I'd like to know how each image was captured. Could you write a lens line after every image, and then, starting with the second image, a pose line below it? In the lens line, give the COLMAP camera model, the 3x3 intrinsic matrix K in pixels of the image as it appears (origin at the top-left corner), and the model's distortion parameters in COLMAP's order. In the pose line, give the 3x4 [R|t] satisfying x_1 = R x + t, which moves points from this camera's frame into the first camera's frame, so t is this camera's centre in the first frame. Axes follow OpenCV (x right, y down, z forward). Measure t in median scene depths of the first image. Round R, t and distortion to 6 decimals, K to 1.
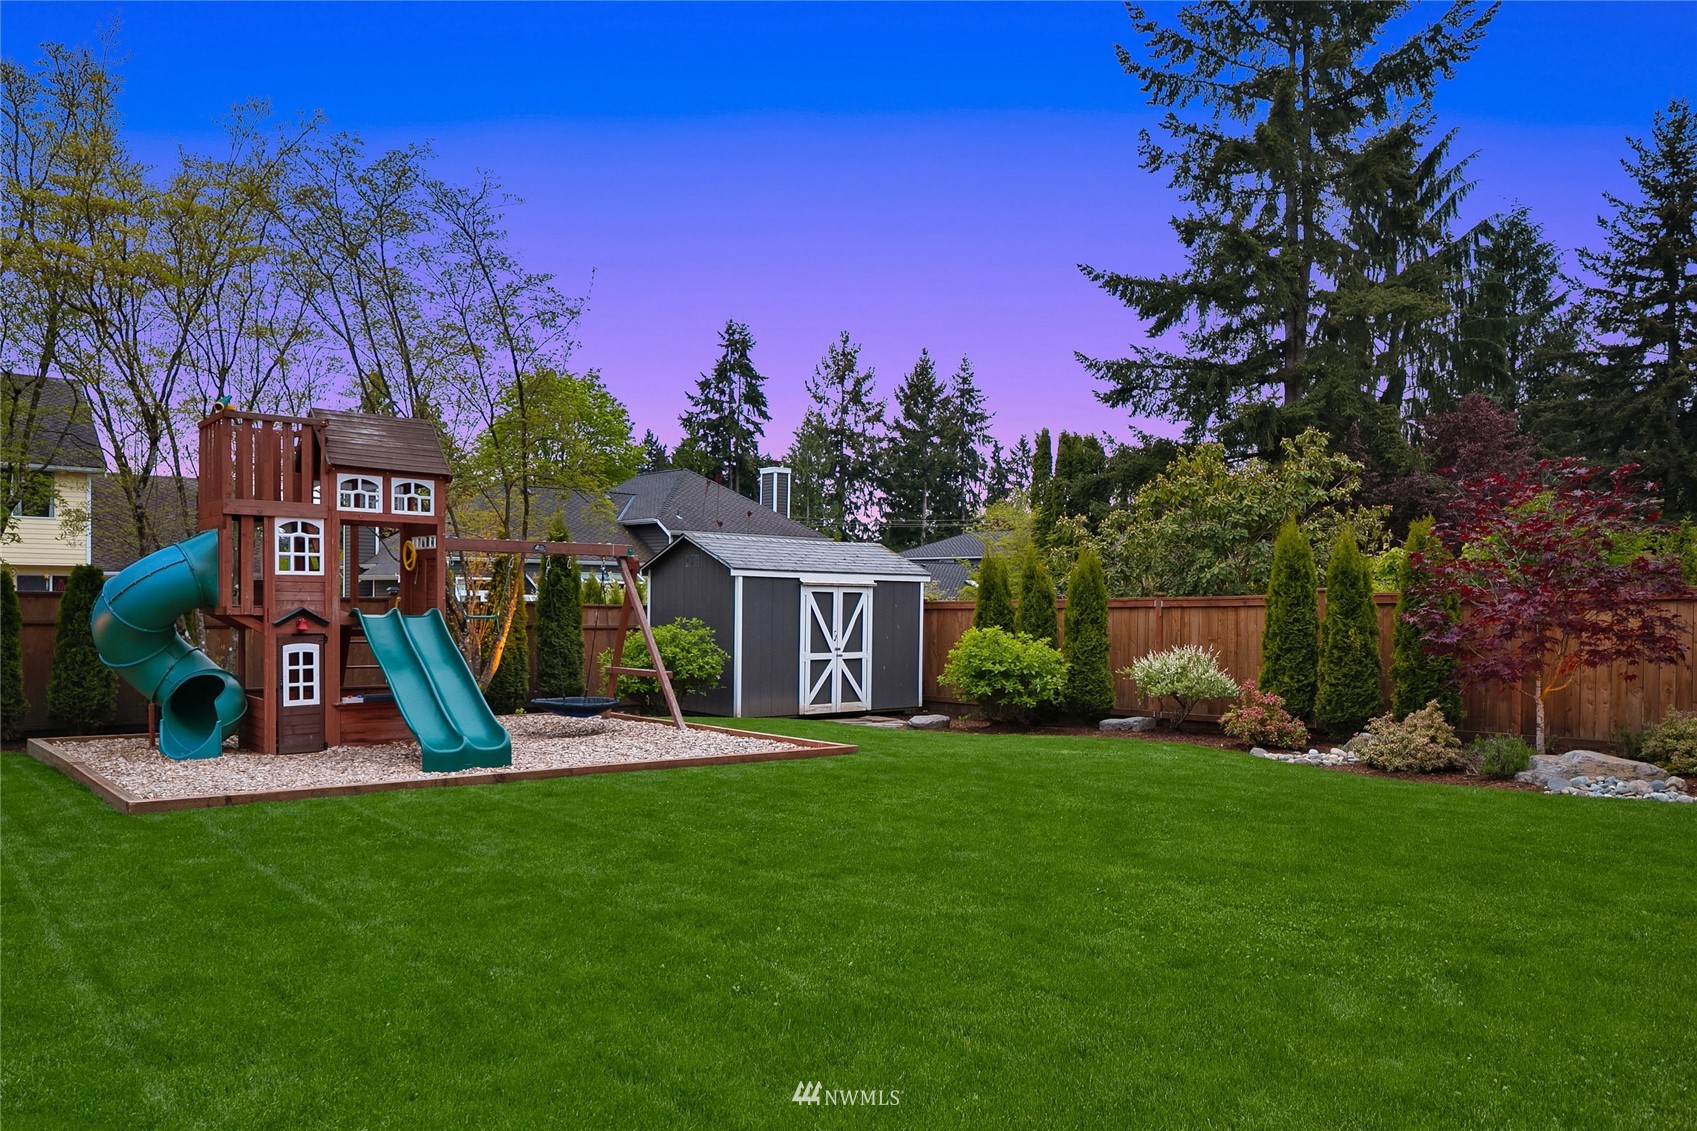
lens RADIAL K [[1190.6, 0, 848.4], [0, 1190.6, 589.8], [0, 0, 1]] dist [-0.000050, -0.000672]
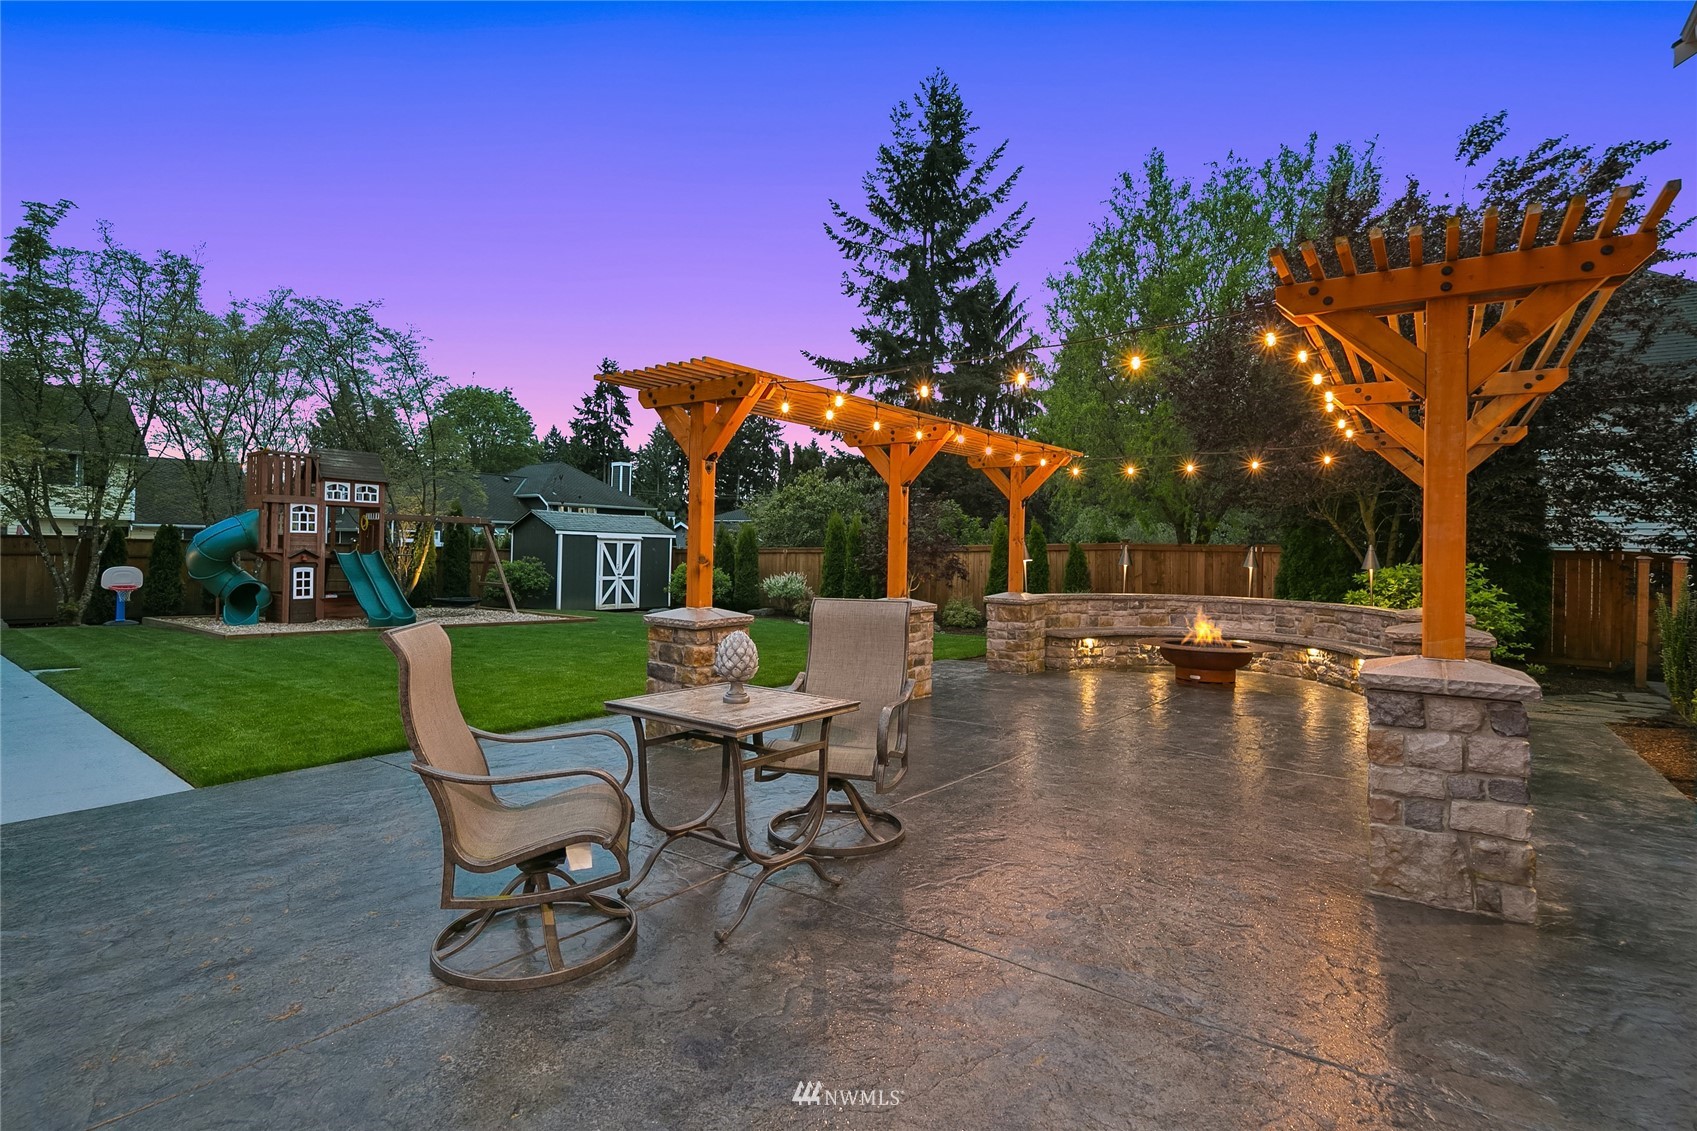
lens RADIAL K [[806.7, 0, 843.9], [0, 806.7, 526.5], [0, 0, 1]] dist [-0.000585, 0.000013]
pose [[0.983691, 0.013837, 0.179334, 0.052079], [-0.010723, 0.999775, -0.018324, -0.002261], [-0.179548, 0.016102, 0.983617, -0.137120]]
